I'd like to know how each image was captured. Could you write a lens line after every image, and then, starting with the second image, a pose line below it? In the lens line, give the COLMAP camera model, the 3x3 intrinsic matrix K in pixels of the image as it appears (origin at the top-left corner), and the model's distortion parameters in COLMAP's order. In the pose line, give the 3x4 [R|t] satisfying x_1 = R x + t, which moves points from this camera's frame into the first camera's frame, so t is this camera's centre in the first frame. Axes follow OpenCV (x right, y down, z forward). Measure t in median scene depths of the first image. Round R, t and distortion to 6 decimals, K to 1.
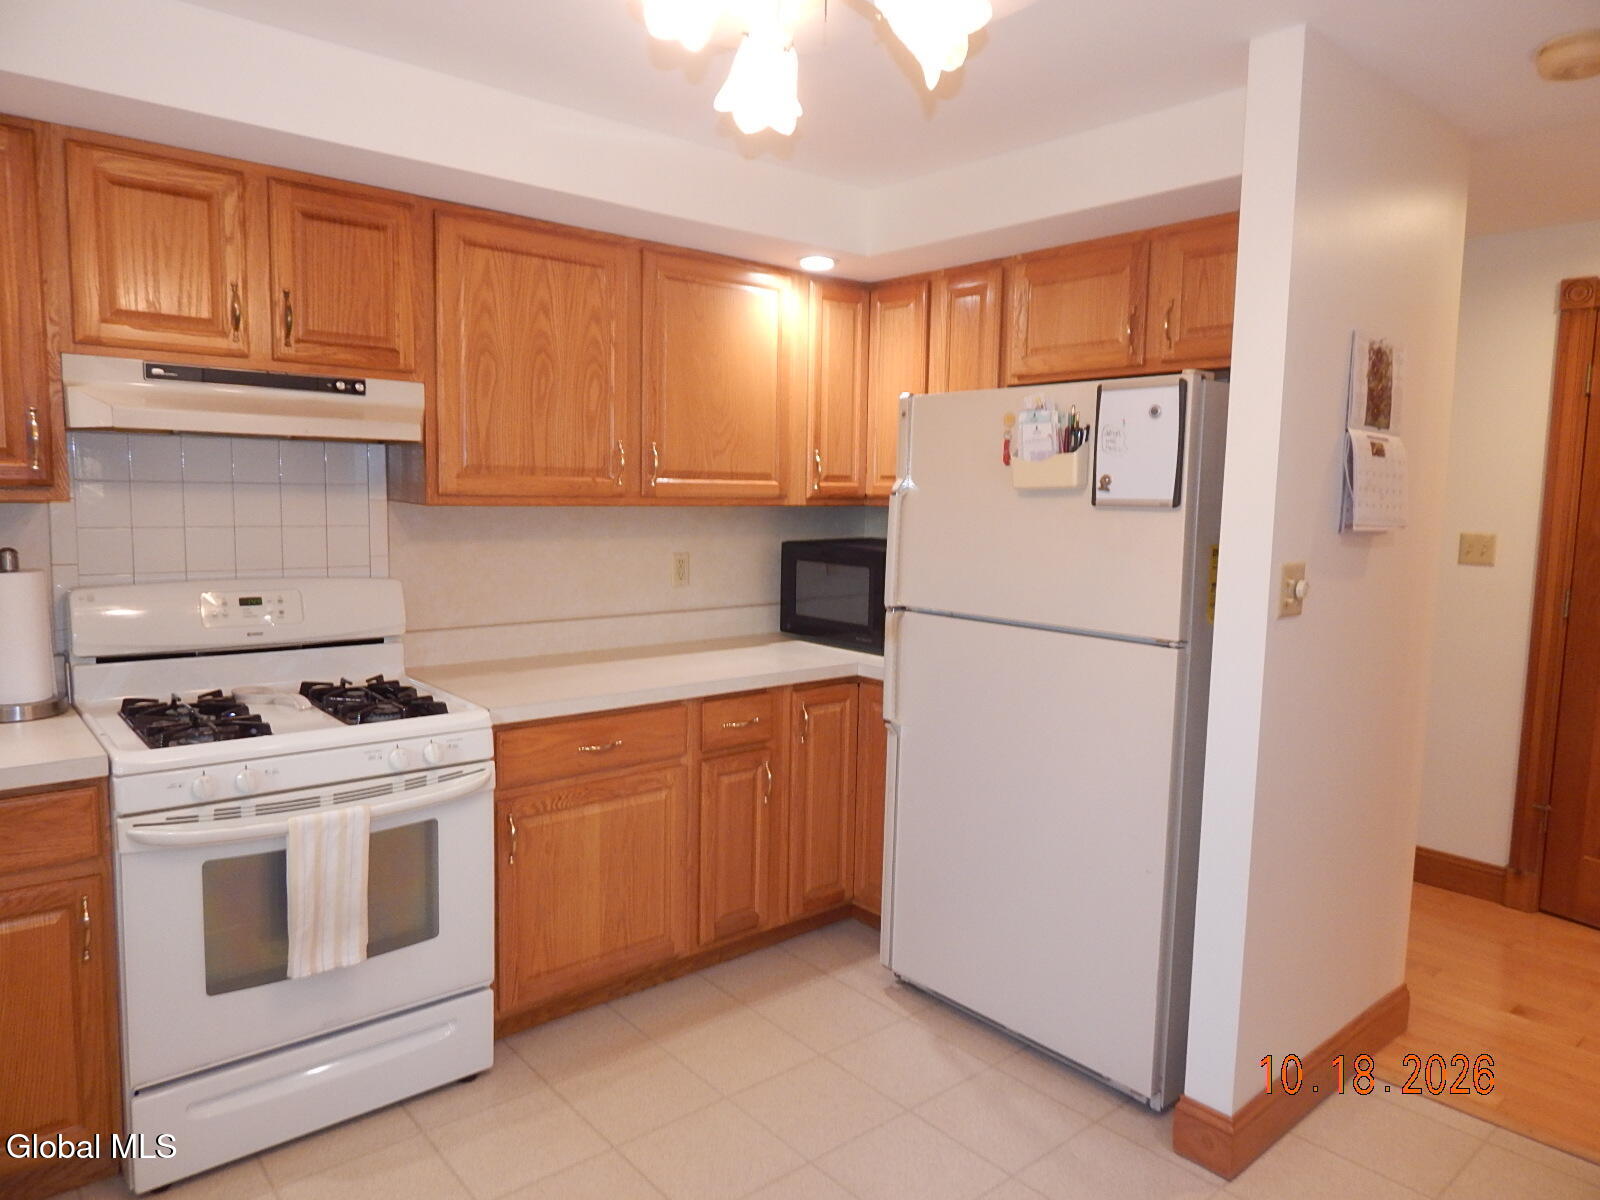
lens RADIAL K [[1040.9, 0, 800.0], [0, 1040.9, 600.0], [0, 0, 1]] dist [-0.002729, -0.007140]
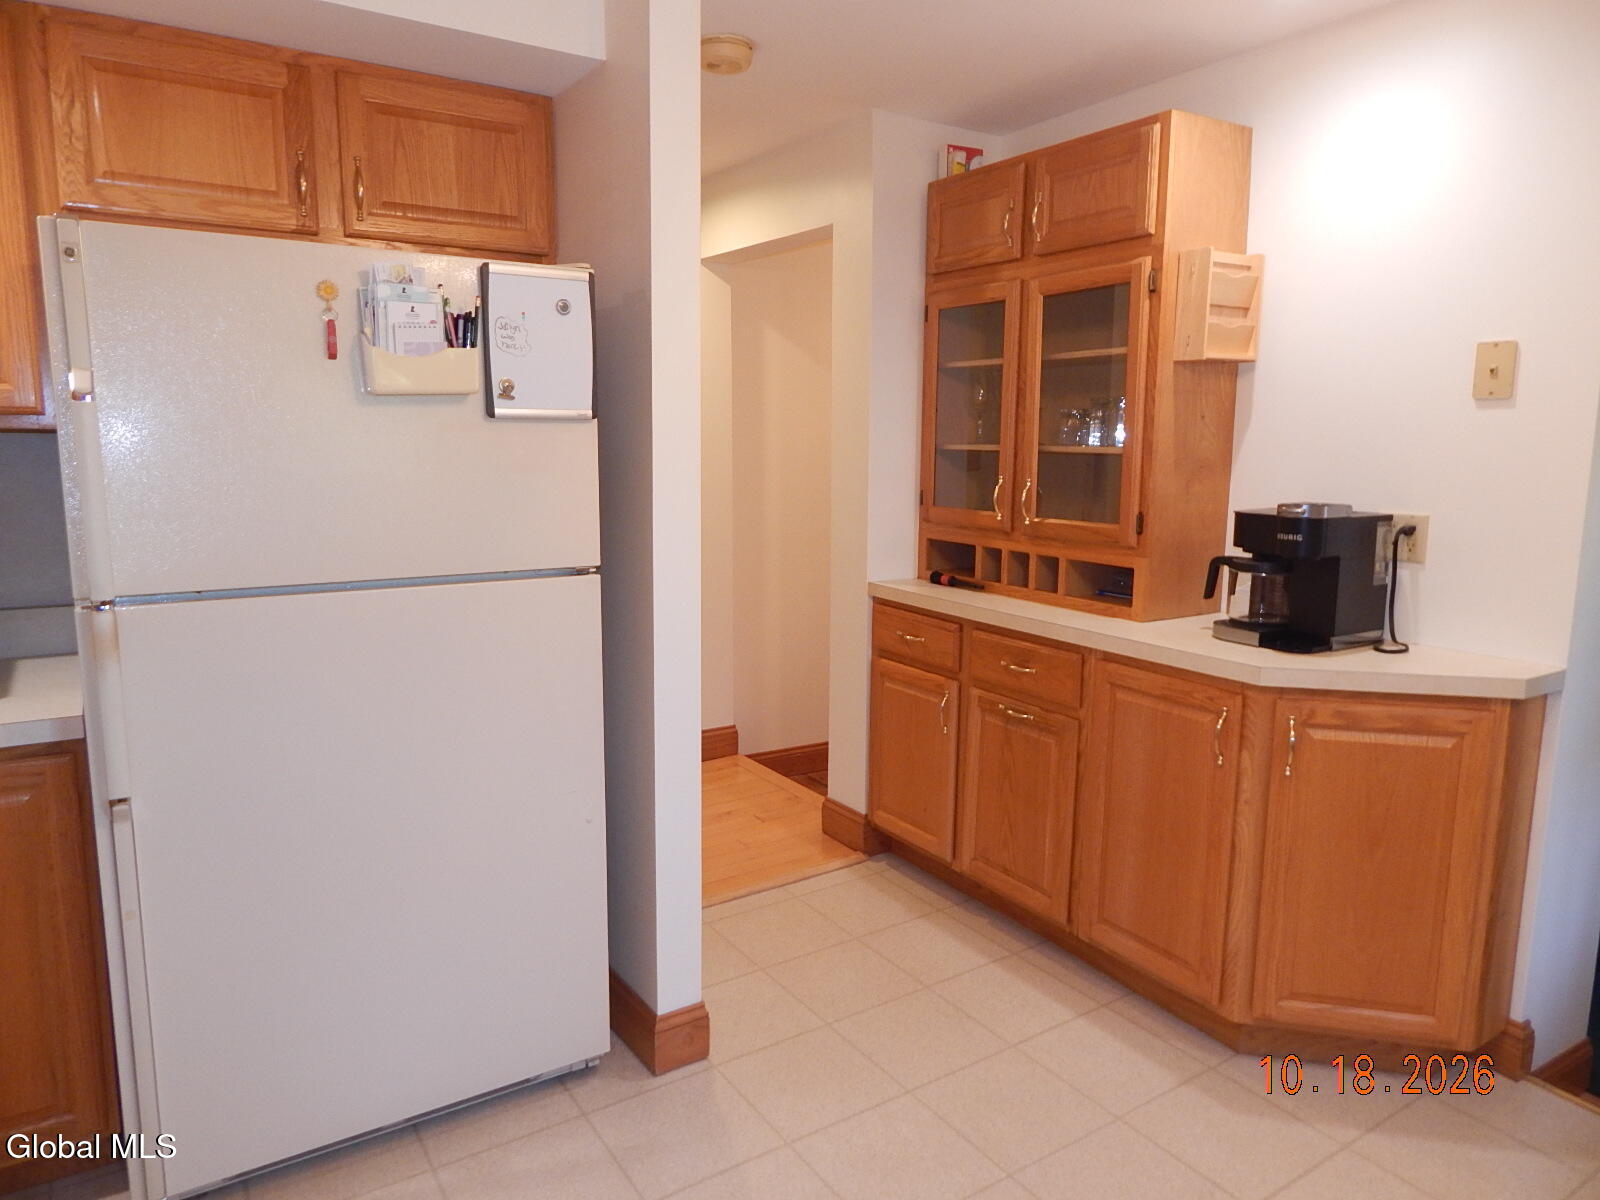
lens RADIAL K [[1040.9, 0, 800.0], [0, 1040.9, 600.0], [0, 0, 1]] dist [-0.002729, -0.007140]
pose [[0.147715, -0.167482, 0.974746, -0.483518], [0.098205, 0.983171, 0.154048, -0.051637], [-0.984142, 0.072970, 0.161677, 0.641109]]
